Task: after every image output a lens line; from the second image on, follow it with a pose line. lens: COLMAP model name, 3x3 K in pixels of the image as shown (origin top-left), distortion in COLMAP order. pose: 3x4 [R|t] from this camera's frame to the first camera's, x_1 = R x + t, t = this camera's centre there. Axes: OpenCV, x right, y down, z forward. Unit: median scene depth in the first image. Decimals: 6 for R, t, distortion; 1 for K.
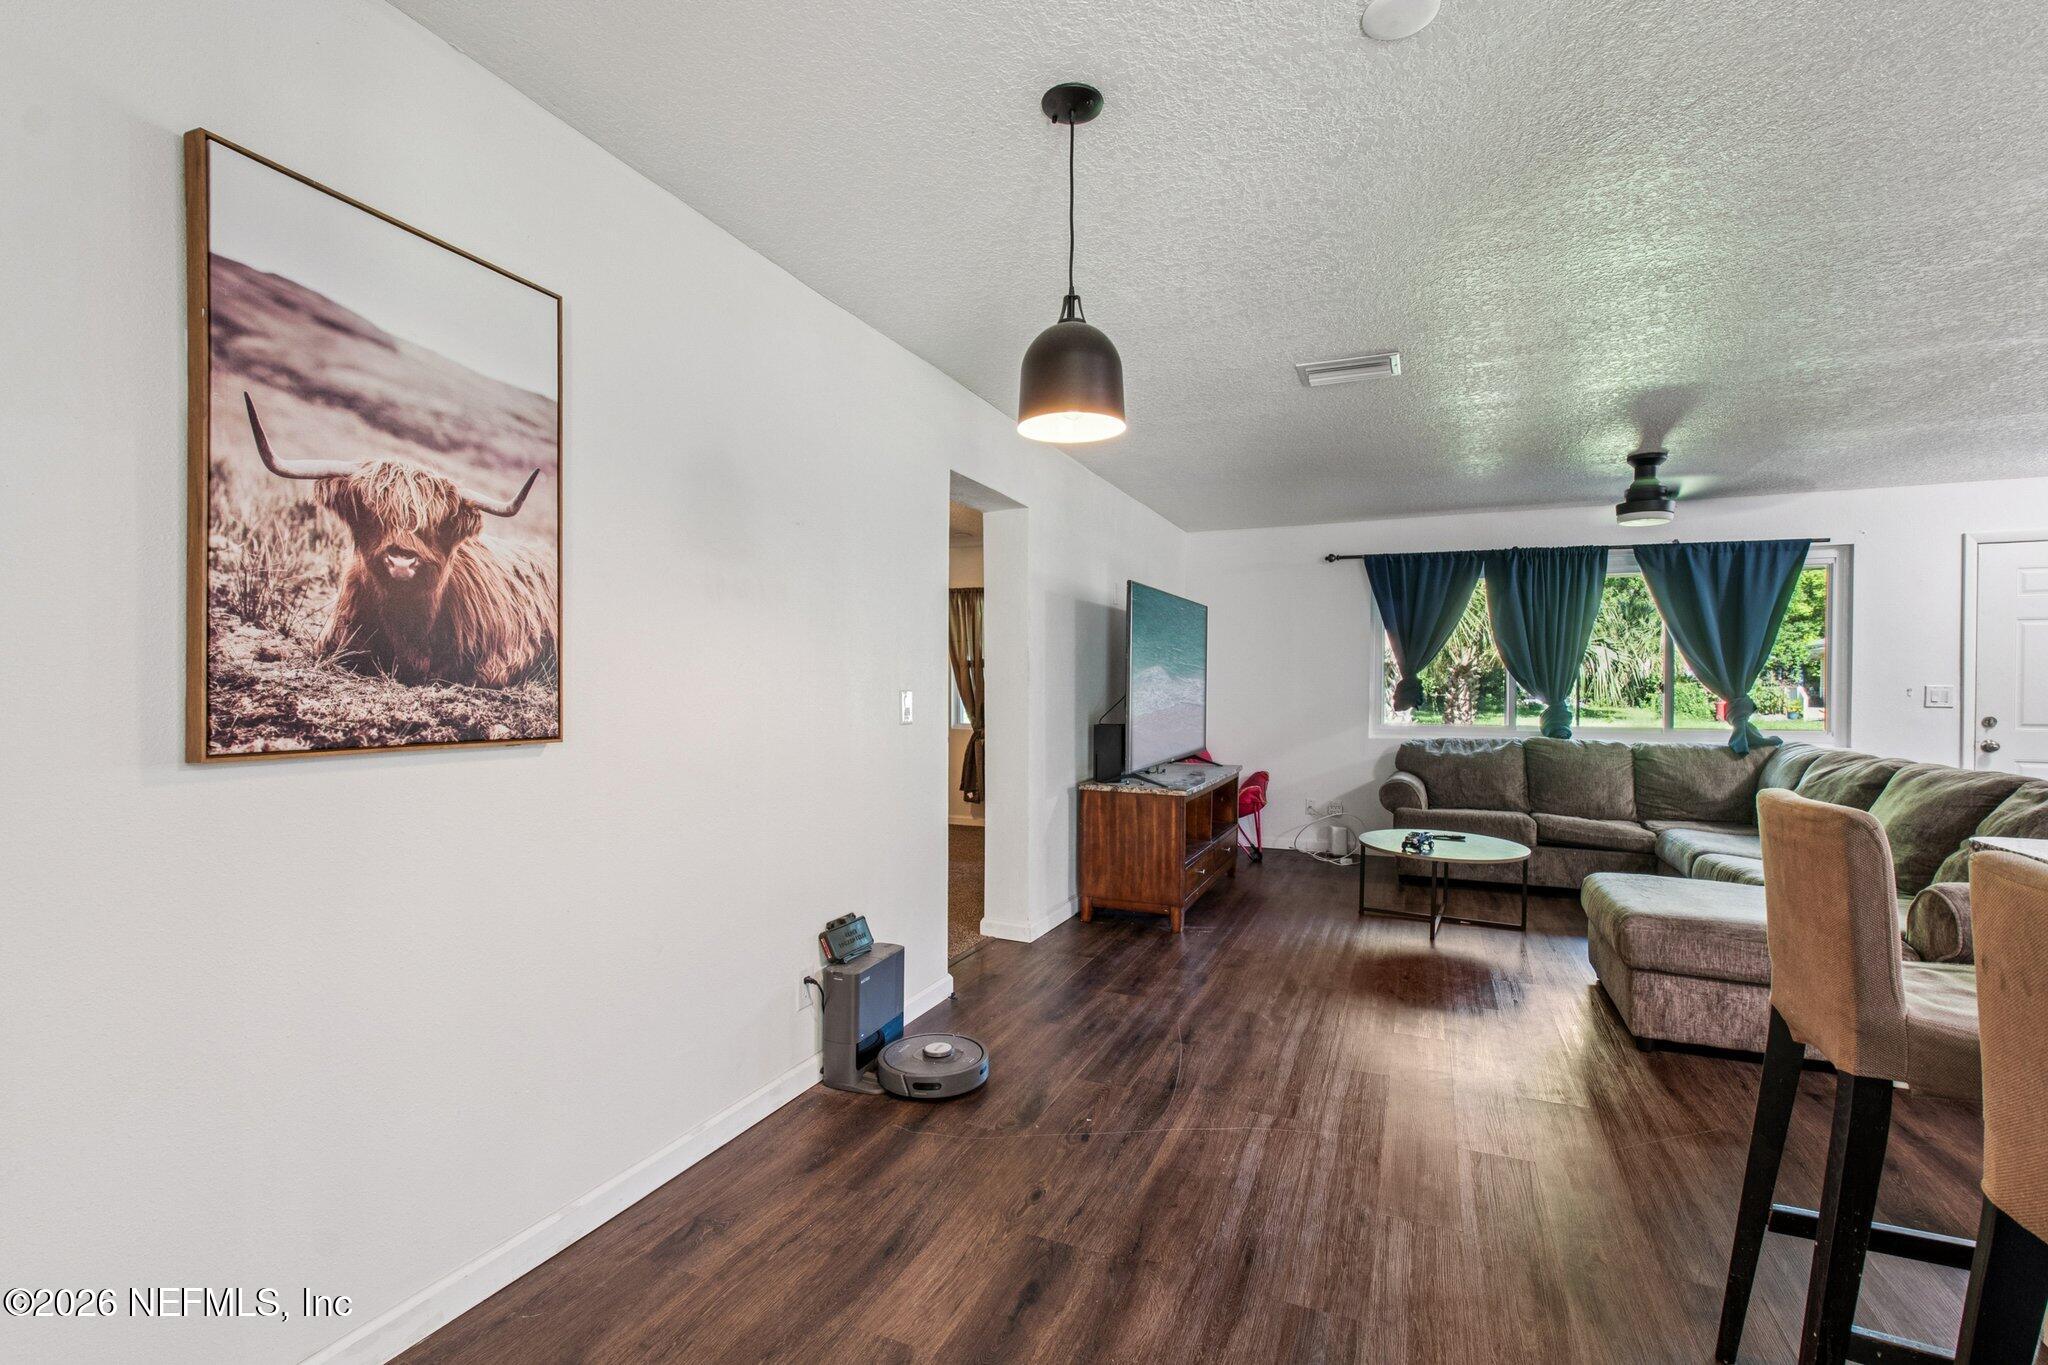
lens RADIAL K [[916.0, 0, 1028.3], [0, 916.0, 694.2], [0, 0, 1]] dist [0.004462, -0.003311]
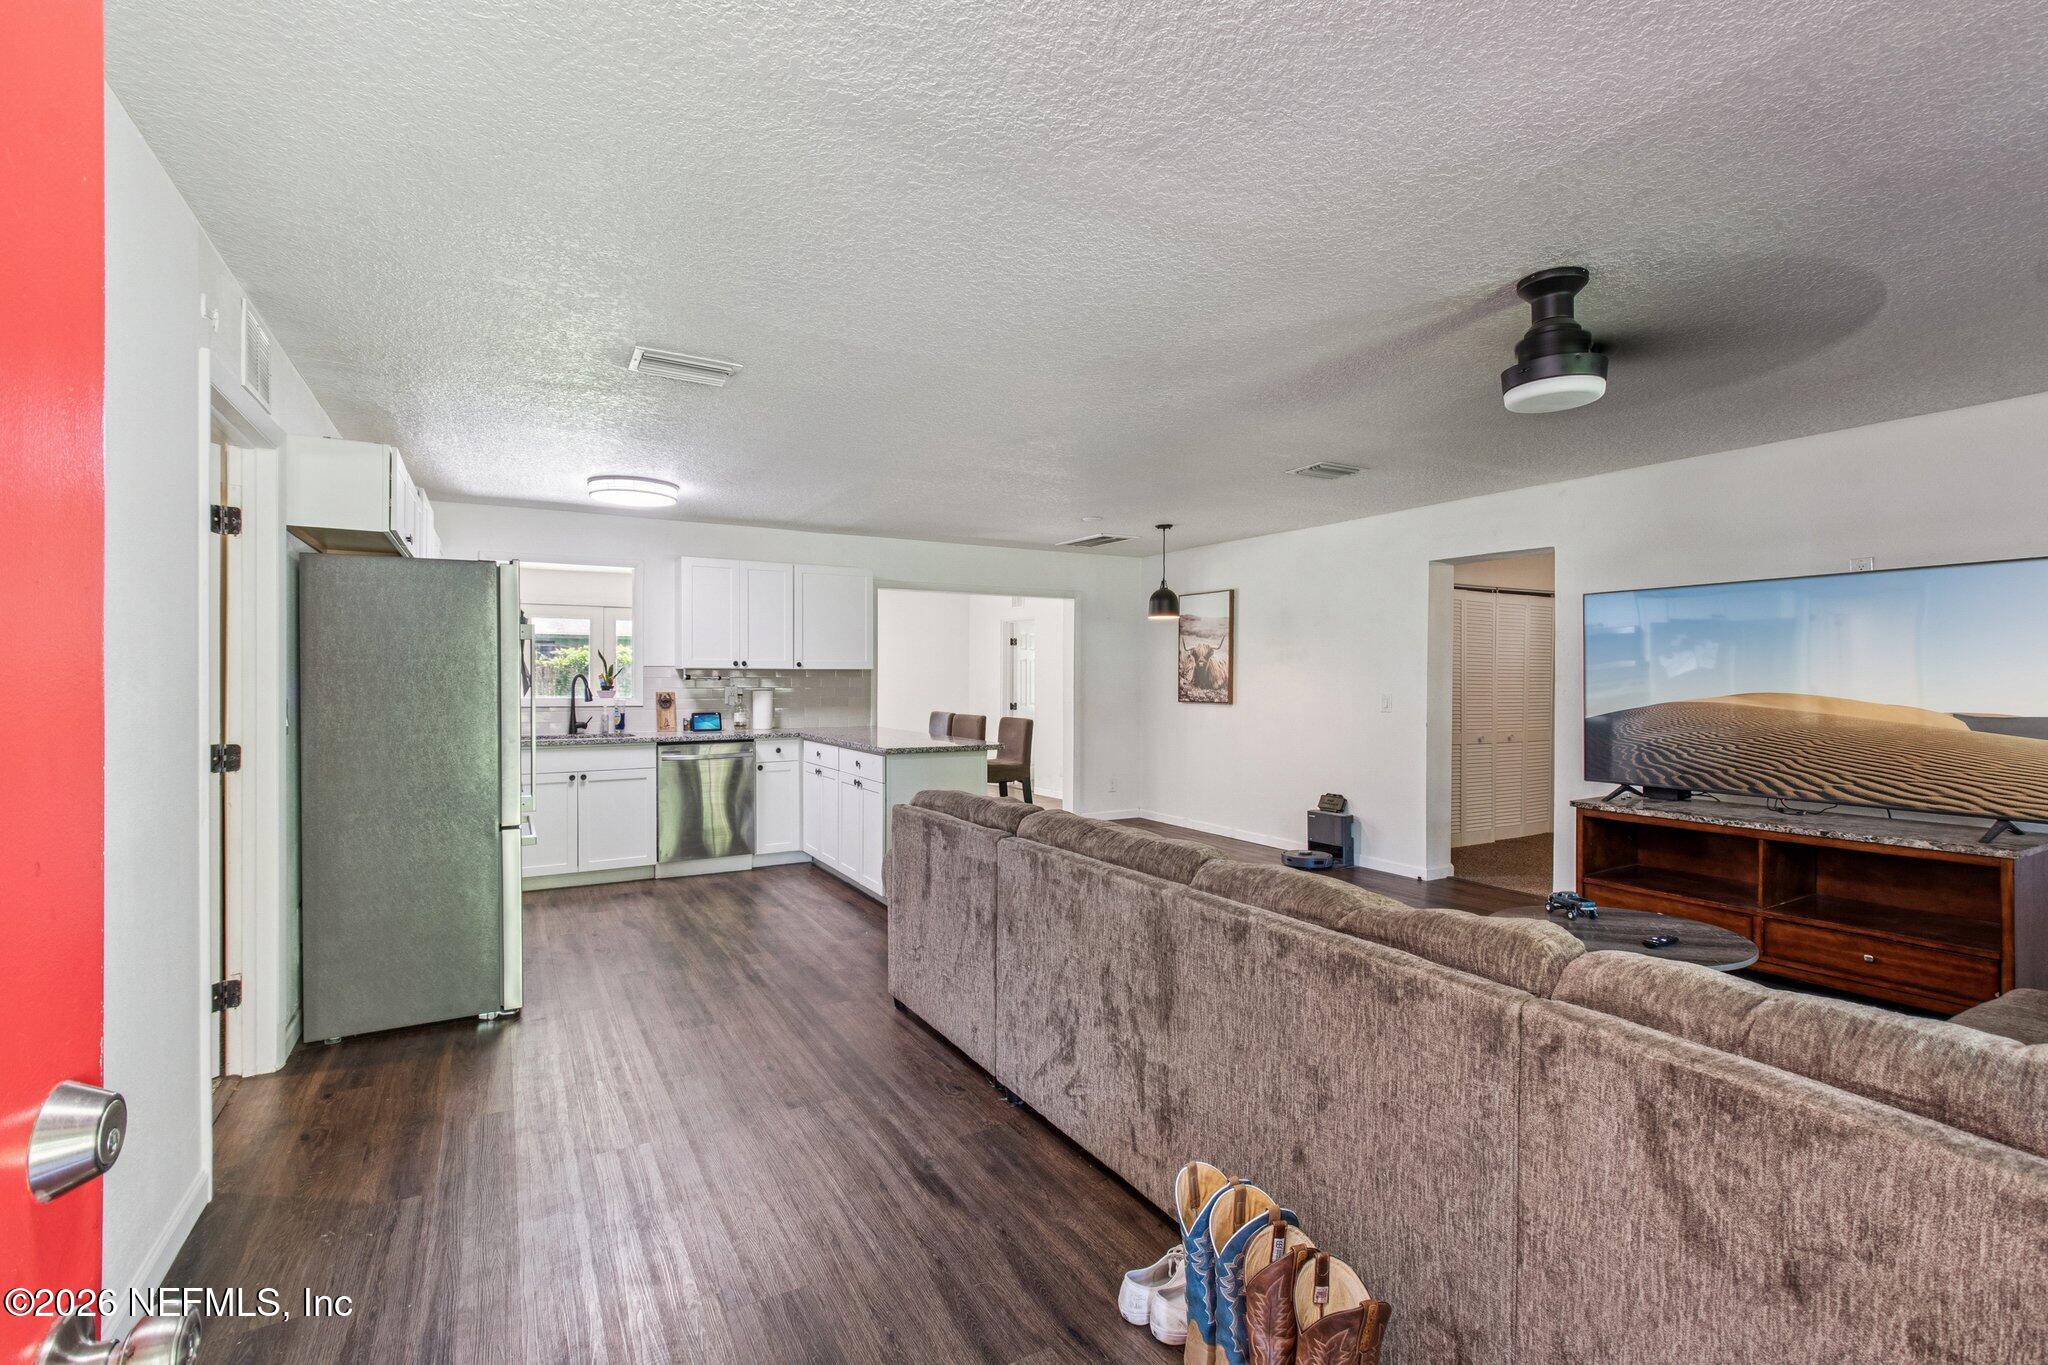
lens RADIAL K [[916.0, 0, 1026.8], [0, 916.0, 676.5], [0, 0, 1]] dist [0.004462, -0.003311]
pose [[-0.593788, -0.005442, -0.804603, 1.288795], [-0.009653, 0.999953, 0.000360, -0.024277], [0.804563, 0.007981, -0.593813, 1.079369]]
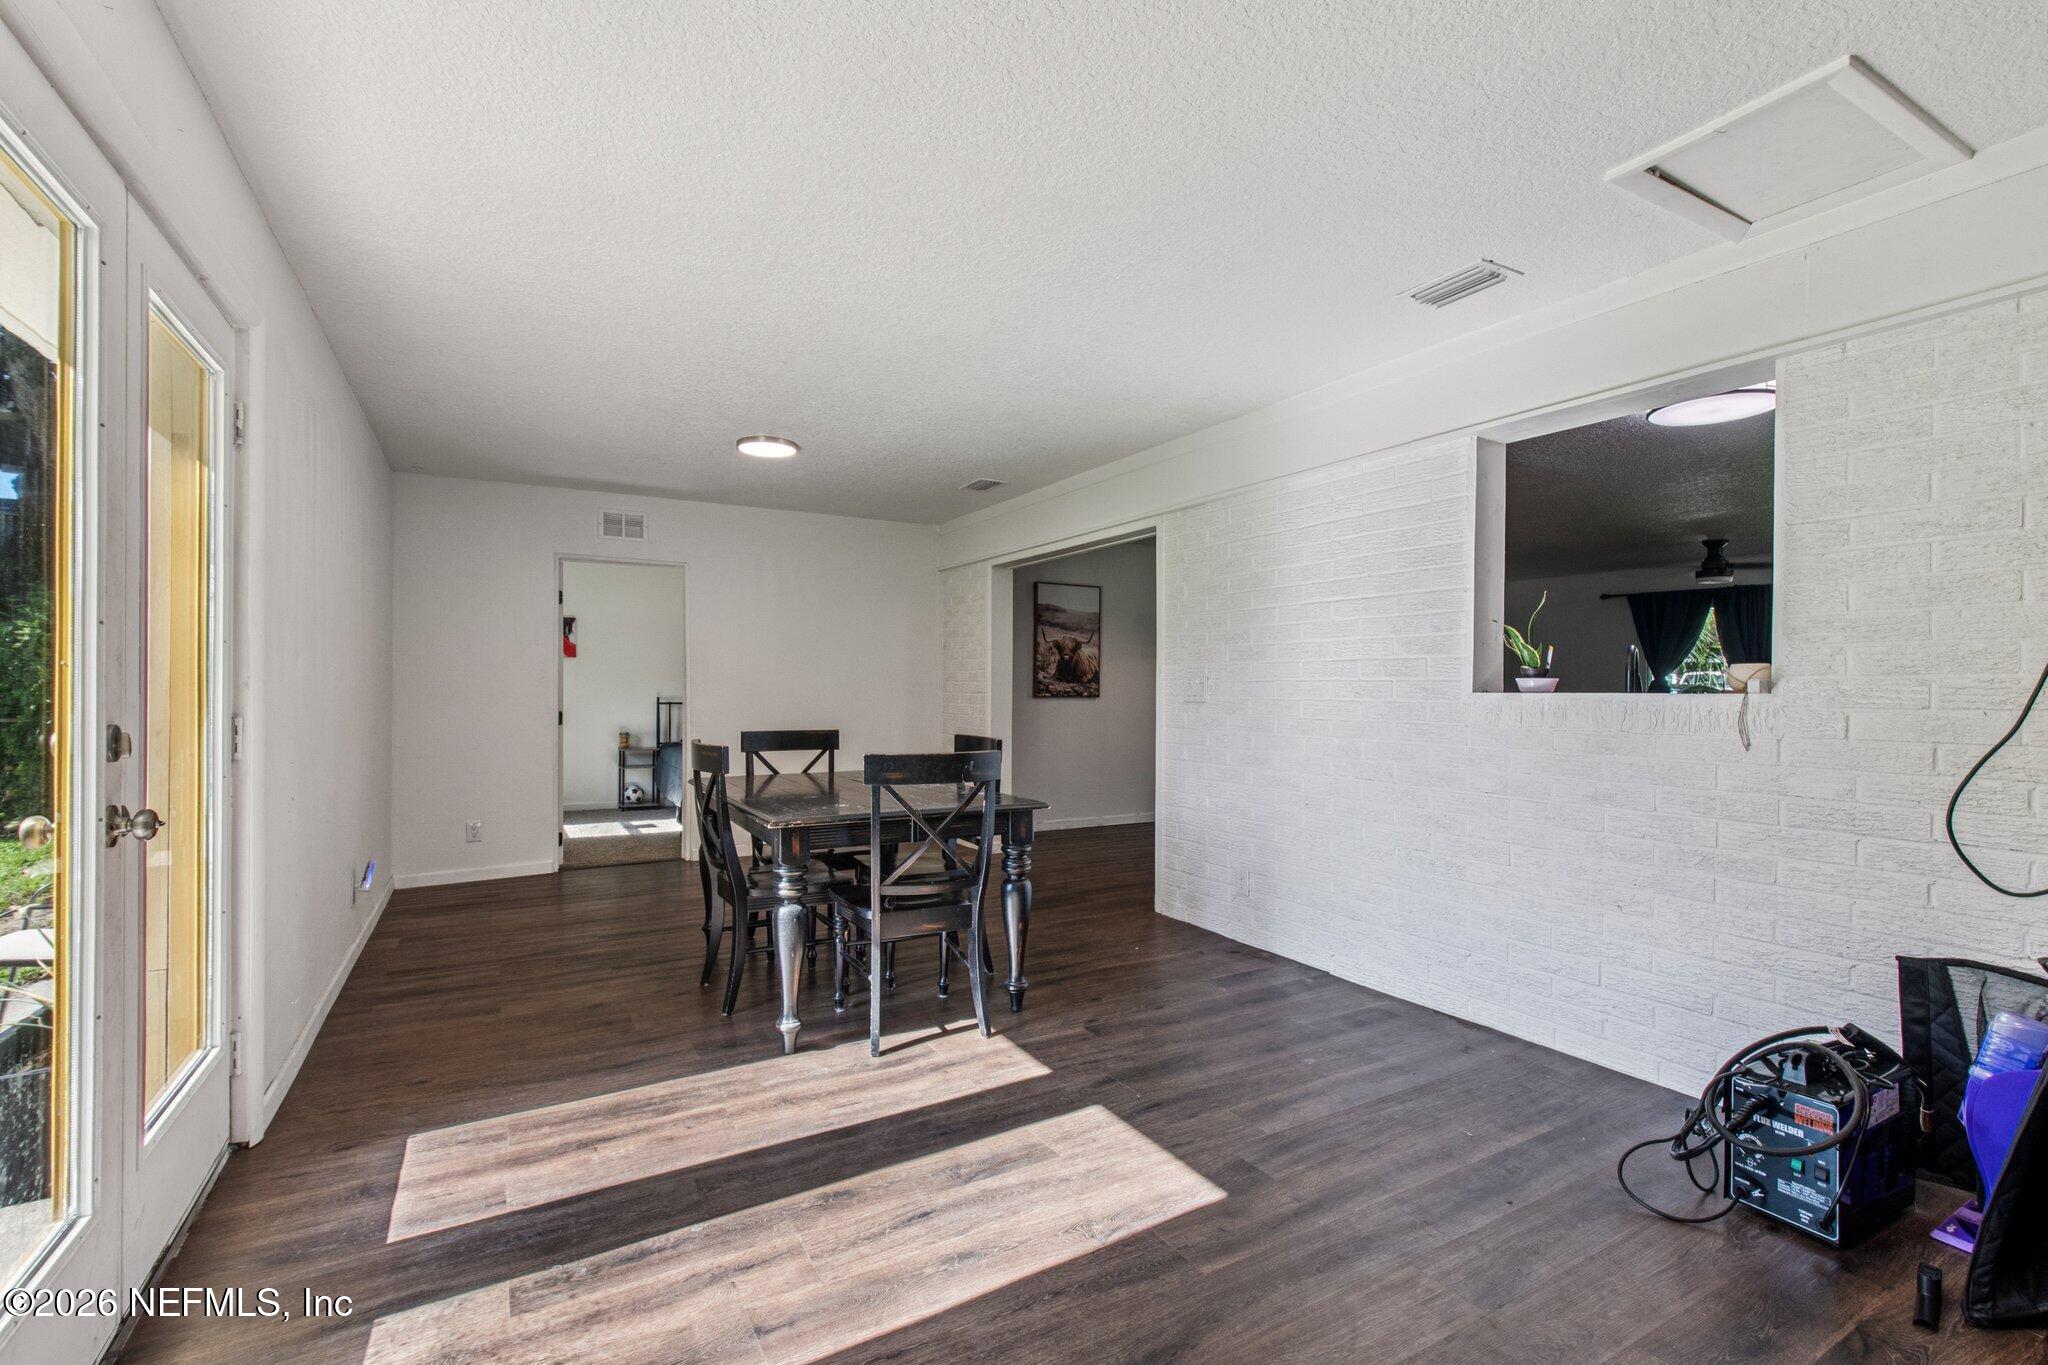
lens RADIAL K [[916.0, 0, 1024.4], [0, 916.0, 695.1], [0, 0, 1]] dist [0.004462, -0.003311]
pose [[0.797655, 0.007754, -0.603065, 0.679552], [-0.008745, 0.999961, 0.001290, 0.016232], [0.603051, 0.004245, 0.797691, -0.987786]]
